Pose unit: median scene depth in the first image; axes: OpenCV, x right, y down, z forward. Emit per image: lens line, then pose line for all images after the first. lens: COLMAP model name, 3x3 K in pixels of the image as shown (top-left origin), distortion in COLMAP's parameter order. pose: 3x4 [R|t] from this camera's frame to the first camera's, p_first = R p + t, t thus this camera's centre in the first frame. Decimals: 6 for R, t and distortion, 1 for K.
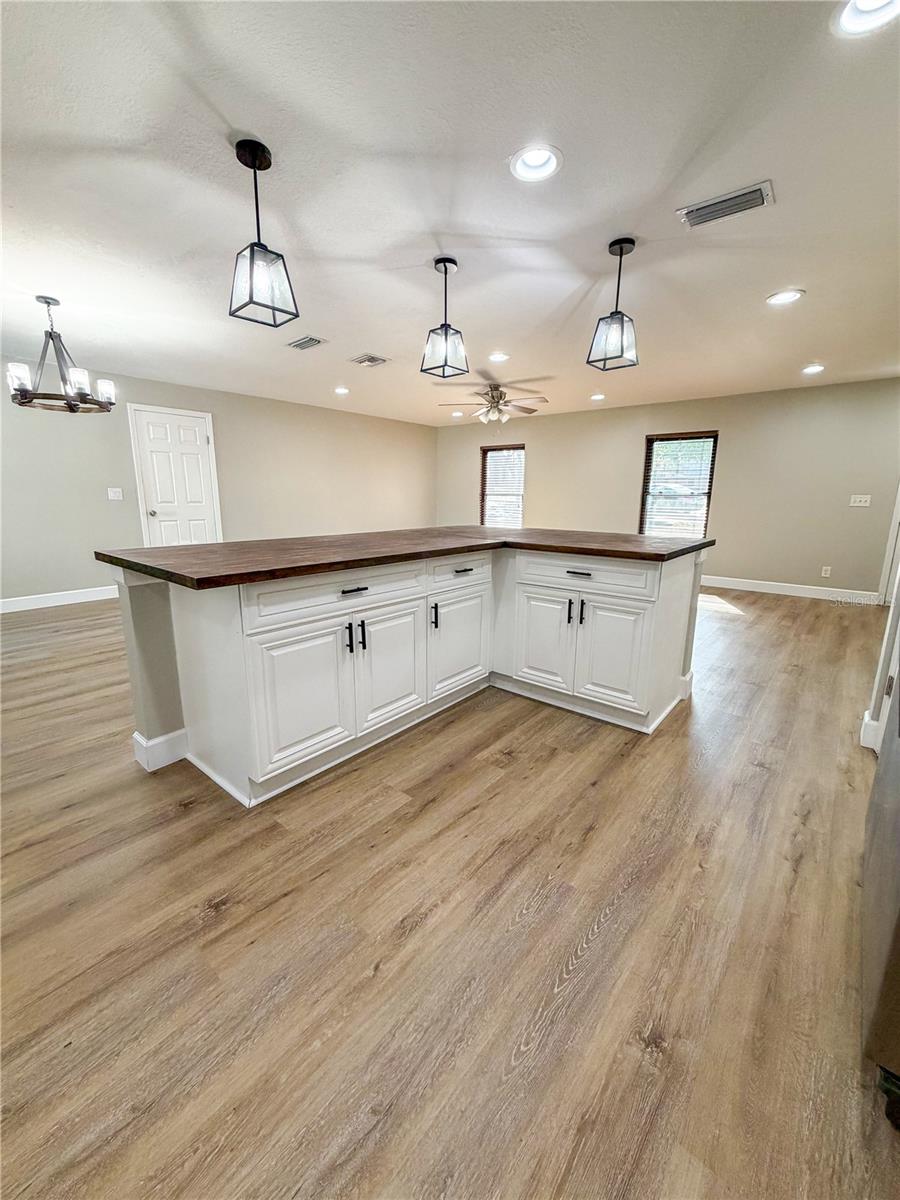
lens RADIAL K [[479.0, 0, 447.9], [0, 479.0, 594.7], [0, 0, 1]] dist [-0.000058, 0.000682]
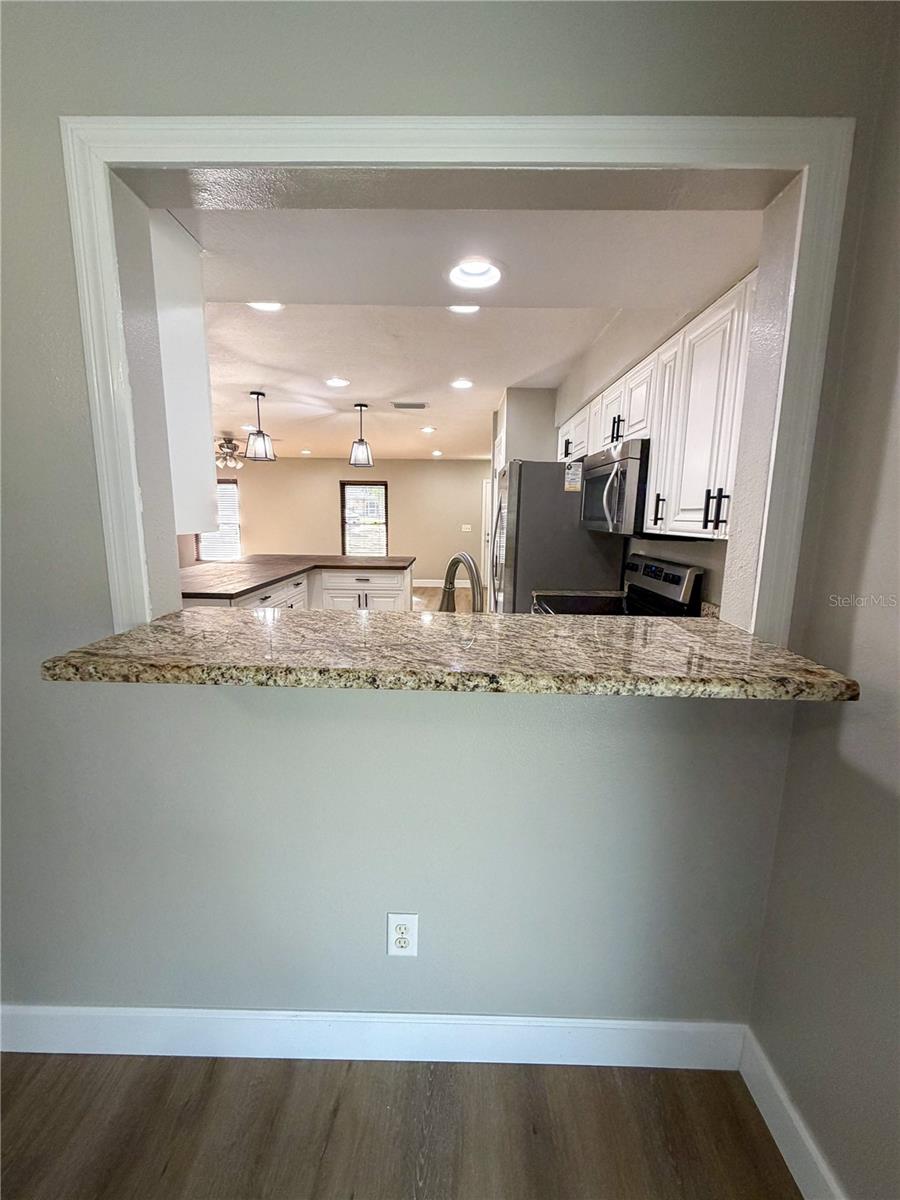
lens RADIAL K [[479.0, 0, 447.9], [0, 479.0, 594.7], [0, 0, 1]] dist [-0.000058, 0.000682]
pose [[0.774932, -0.104951, 0.623270, -0.562088], [0.124633, 0.992129, 0.012102, 0.028400], [-0.619635, 0.068302, 0.781913, -0.568188]]
